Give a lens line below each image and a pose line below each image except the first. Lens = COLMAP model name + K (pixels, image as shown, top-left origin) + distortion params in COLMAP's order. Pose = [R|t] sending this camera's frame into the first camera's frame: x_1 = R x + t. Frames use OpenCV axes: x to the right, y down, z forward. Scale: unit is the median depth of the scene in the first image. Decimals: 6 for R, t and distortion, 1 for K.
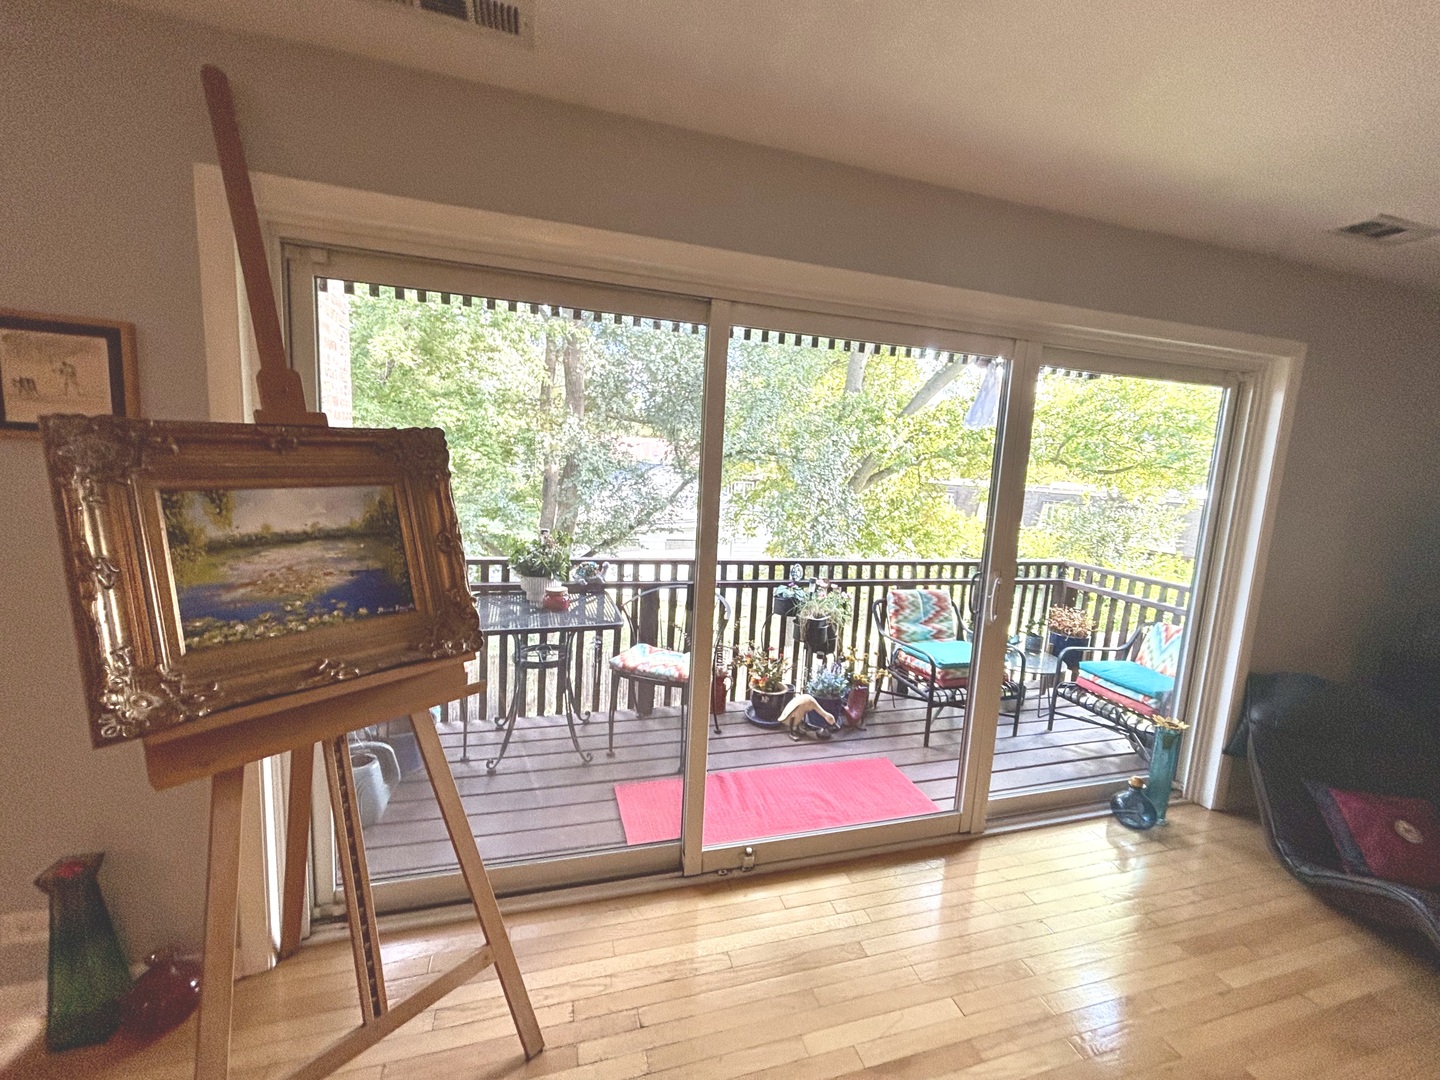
lens RADIAL K [[578.9, 0, 721.4], [0, 578.9, 538.4], [0, 0, 1]] dist [0.003434, -0.002432]
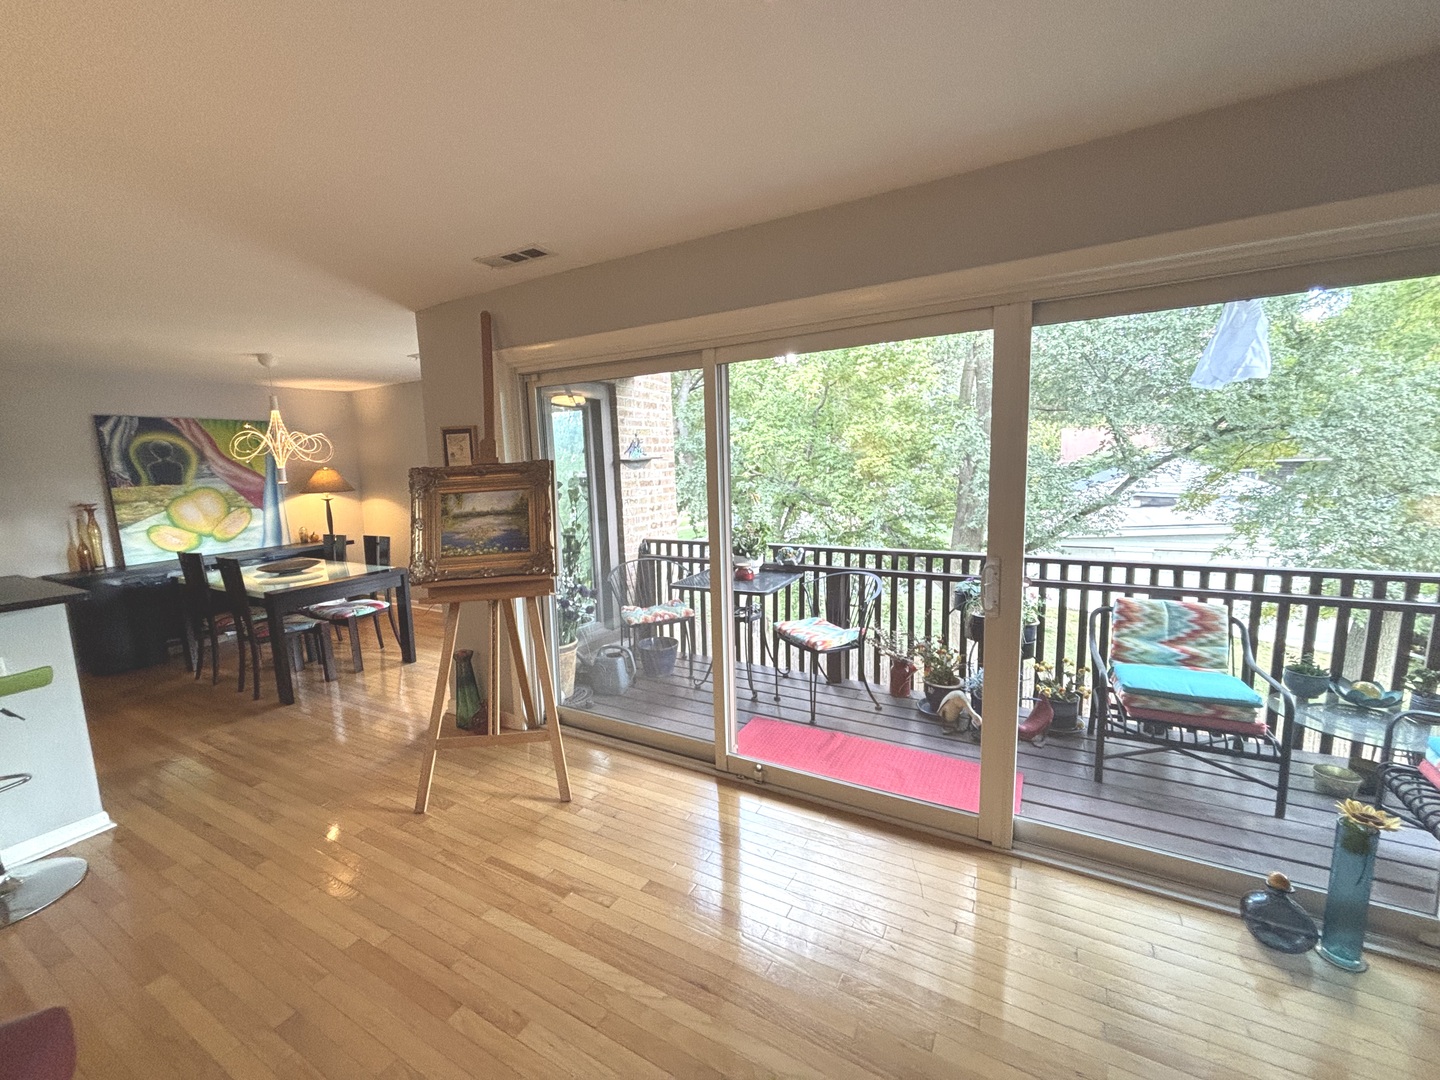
lens RADIAL K [[578.9, 0, 719.8], [0, 578.9, 538.9], [0, 0, 1]] dist [0.003434, -0.002432]
pose [[0.698203, 0.021156, -0.715587, 0.529654], [-0.027075, 0.999628, 0.003137, 0.022351], [0.715388, 0.017184, 0.698517, 0.027068]]
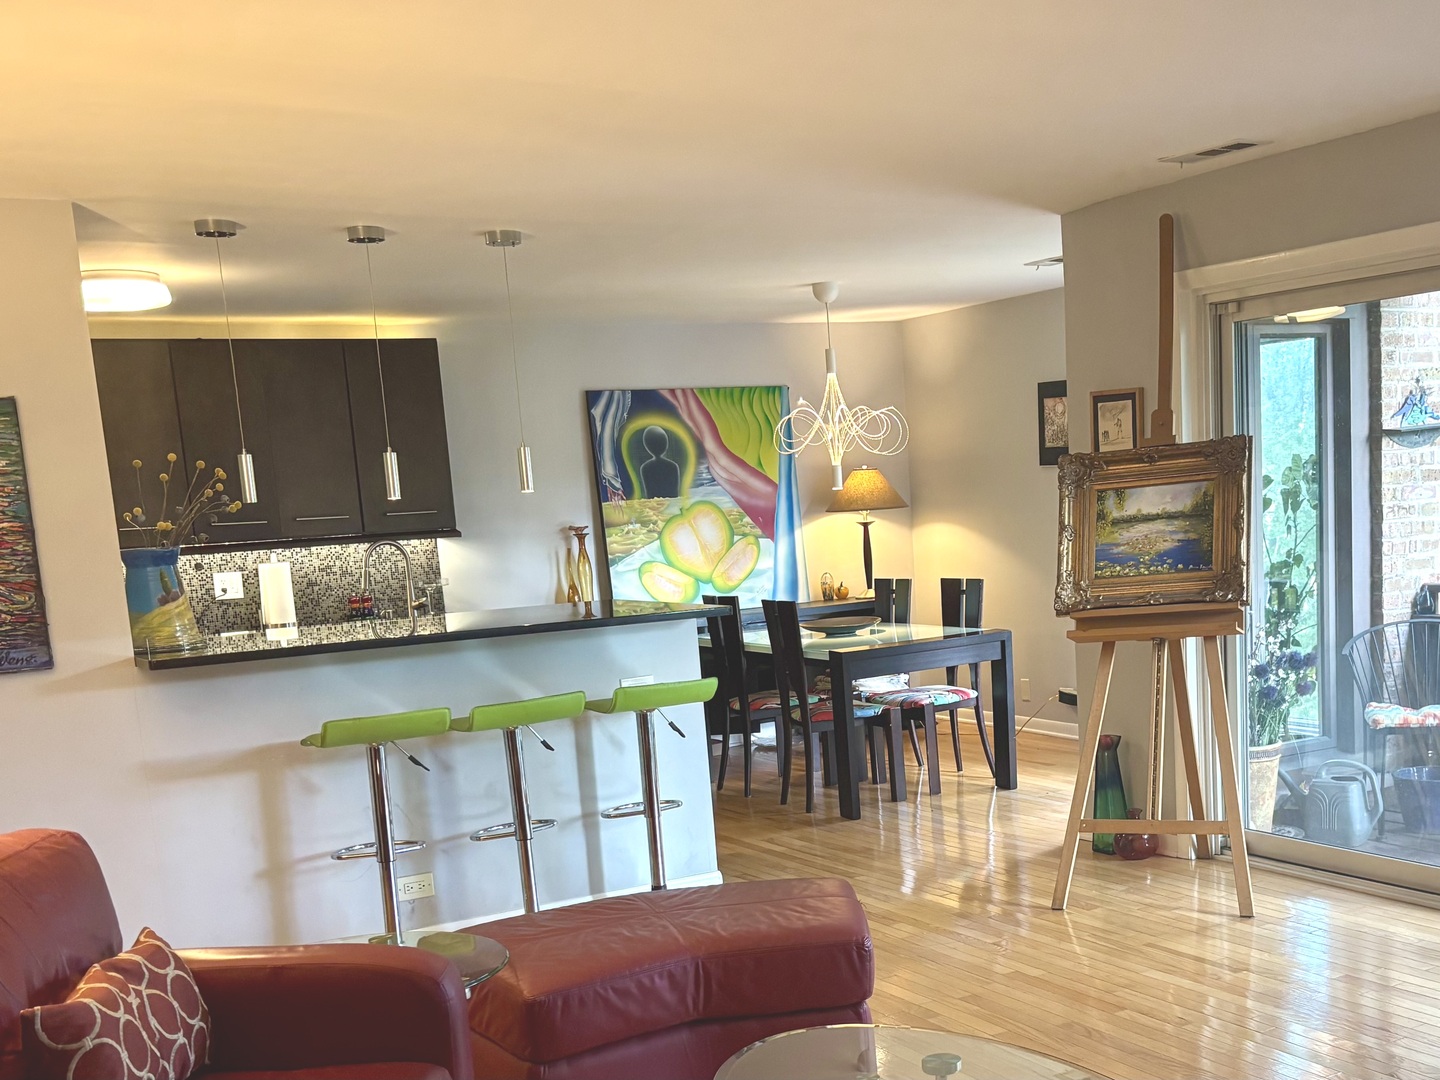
lens RADIAL K [[1698.4, 0, 897.7], [0, 1698.4, 794.4], [0, 0, 1]] dist [0.060990, 0.000000]
pose [[0.275470, 0.105641, -0.955487, 1.261469], [-0.052059, 0.994124, 0.094904, 0.120892], [0.959899, 0.023599, 0.279351, -0.336514]]
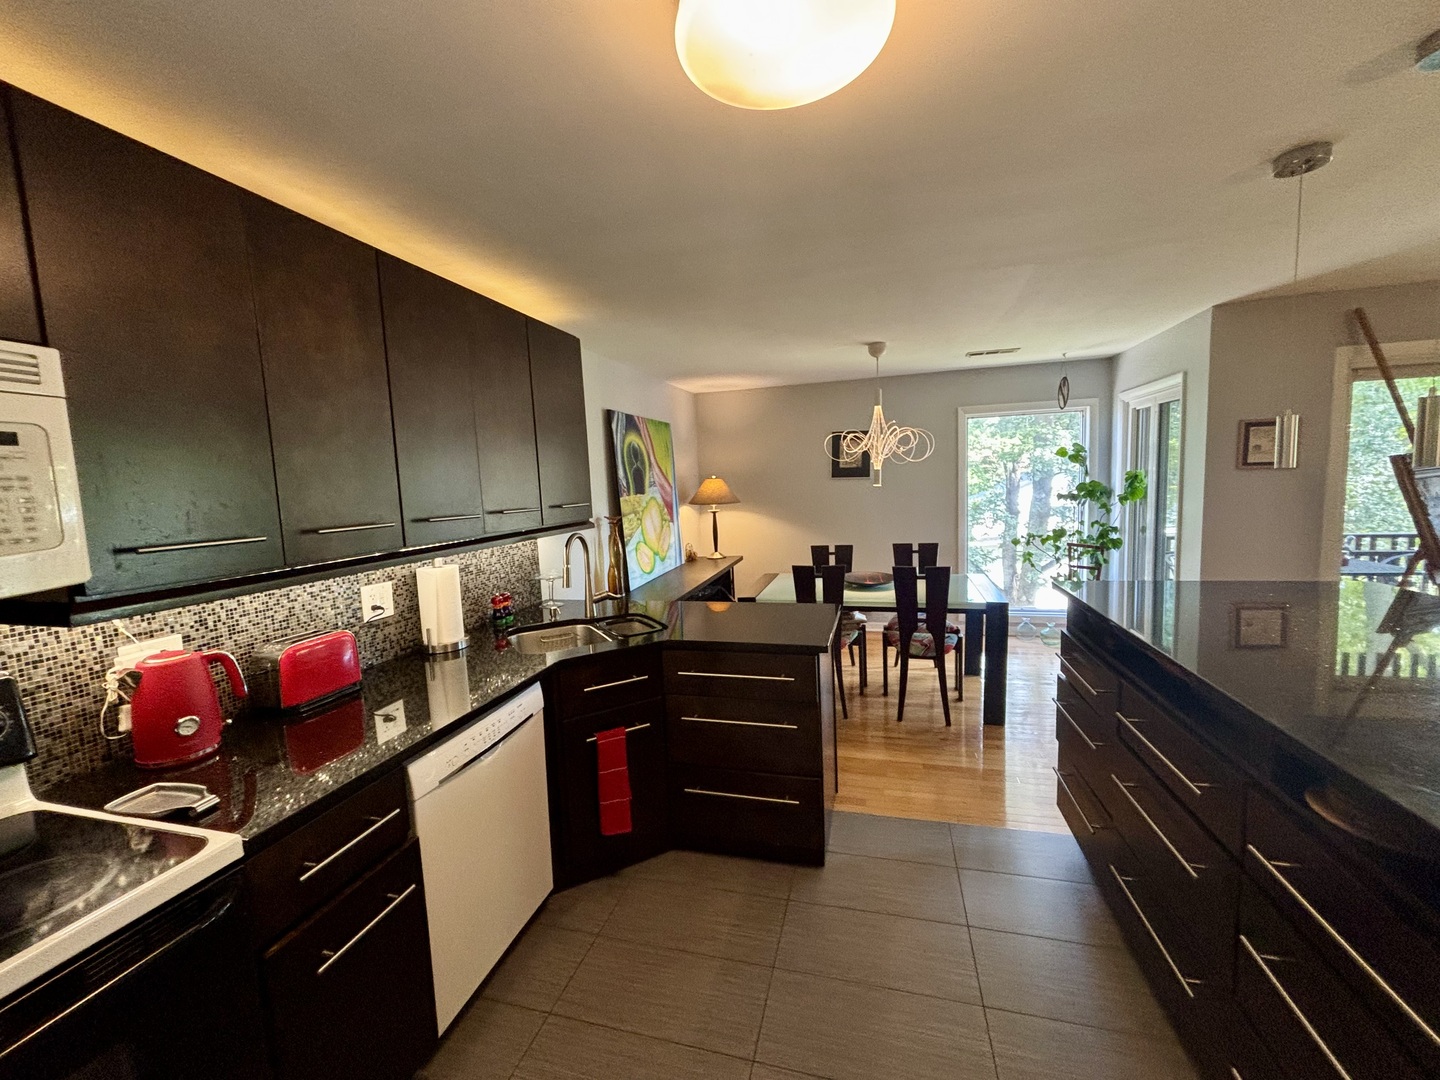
lens RADIAL K [[578.9, 0, 716.4], [0, 578.9, 540.2], [0, 0, 1]] dist [0.003434, -0.002432]
pose [[0.841579, -0.031672, -0.539204, -0.683859], [0.017247, 0.999346, -0.031782, 0.067829], [0.539858, 0.017448, 0.841575, -0.897989]]
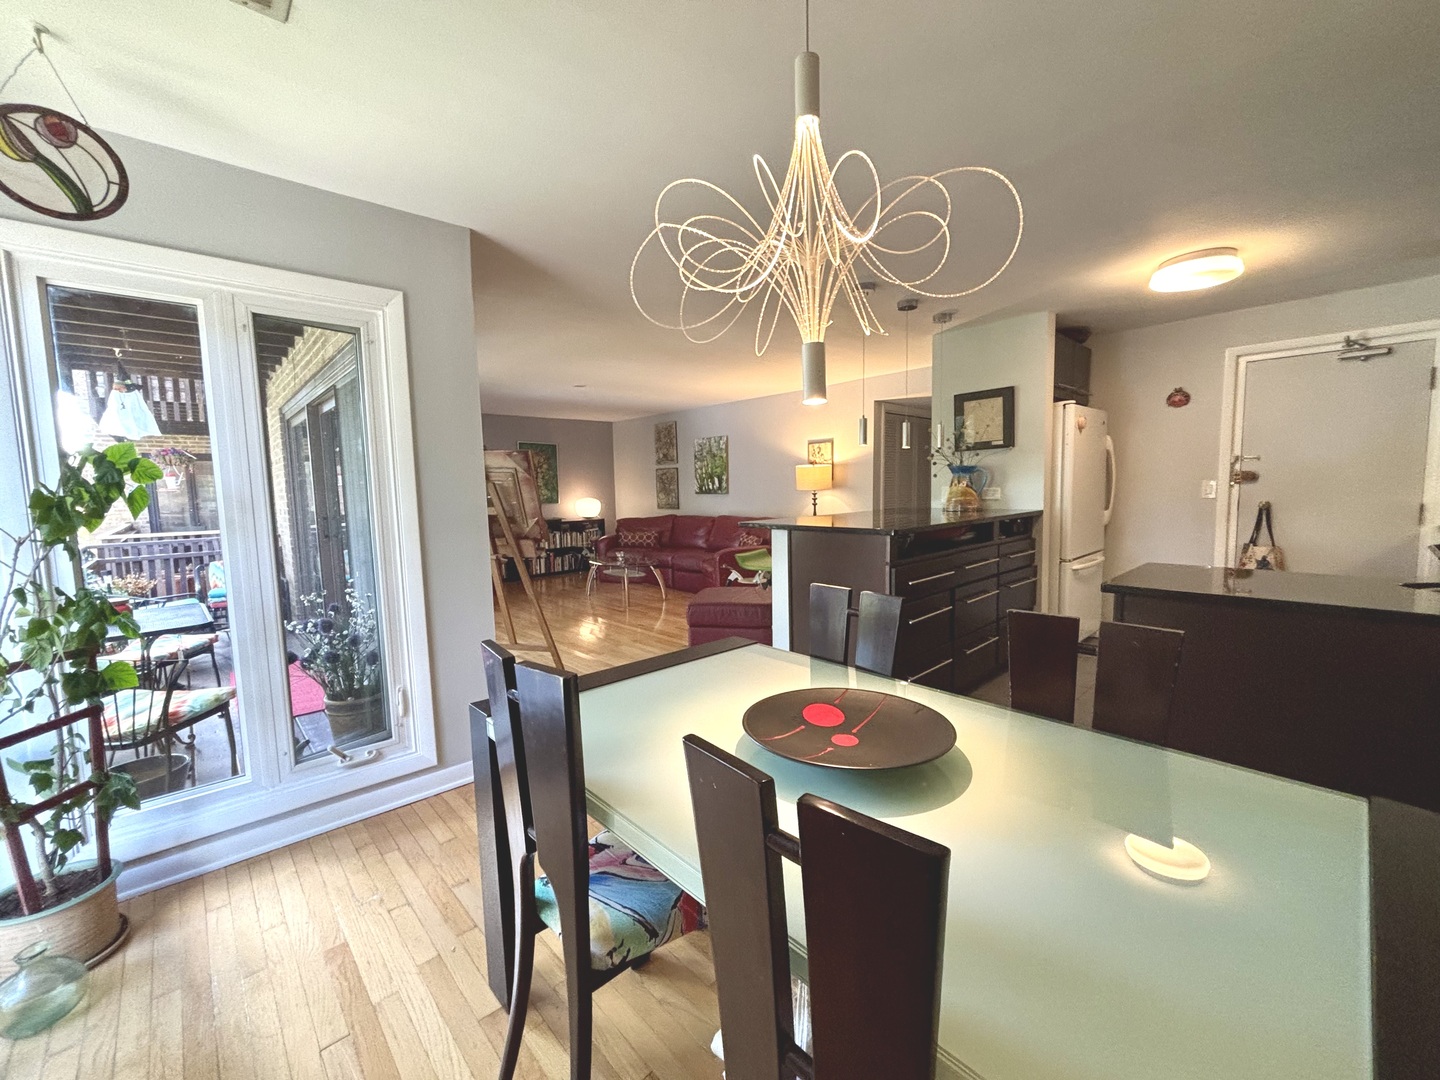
lens RADIAL K [[578.9, 0, 708.3], [0, 578.9, 538.5], [0, 0, 1]] dist [0.003434, -0.002432]
pose [[-0.443373, -0.120585, 0.888189, -1.296548], [0.116699, 0.974709, 0.190586, -0.063514], [-0.888708, 0.188151, -0.418087, 0.425393]]
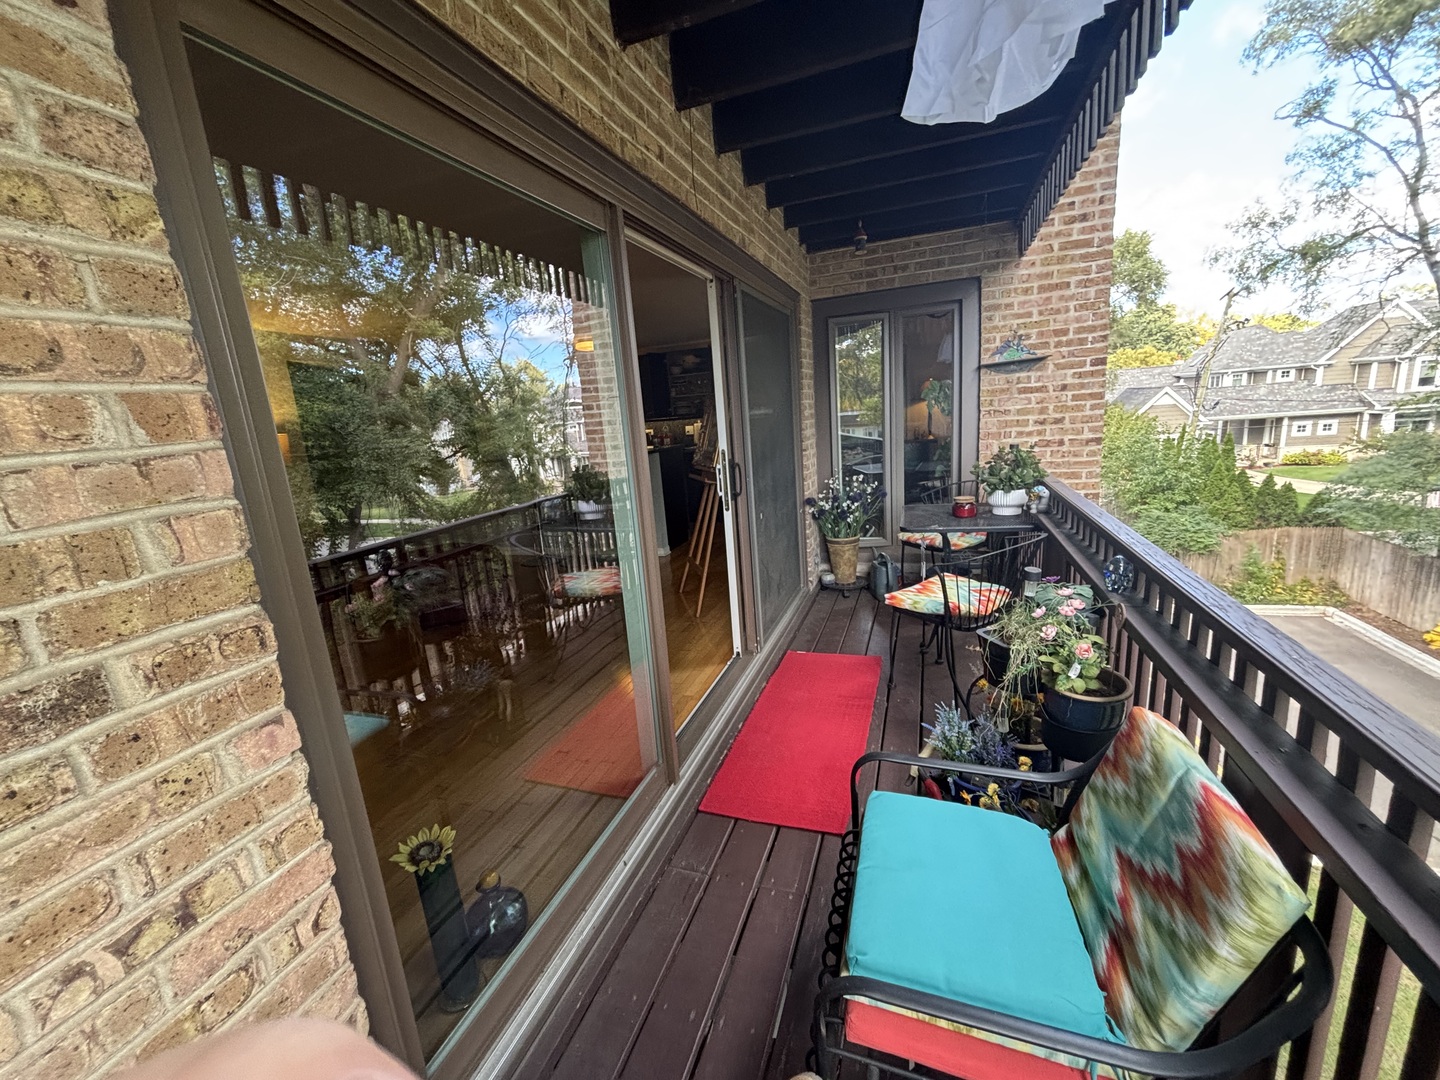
lens RADIAL K [[578.9, 0, 724.6], [0, 578.9, 547.7], [0, 0, 1]] dist [0.003434, -0.002432]
pose [[-0.598701, 0.178527, -0.780824, 0.716530], [-0.059840, 0.962150, 0.265868, -0.067560], [0.798735, 0.205900, -0.565357, 1.064715]]
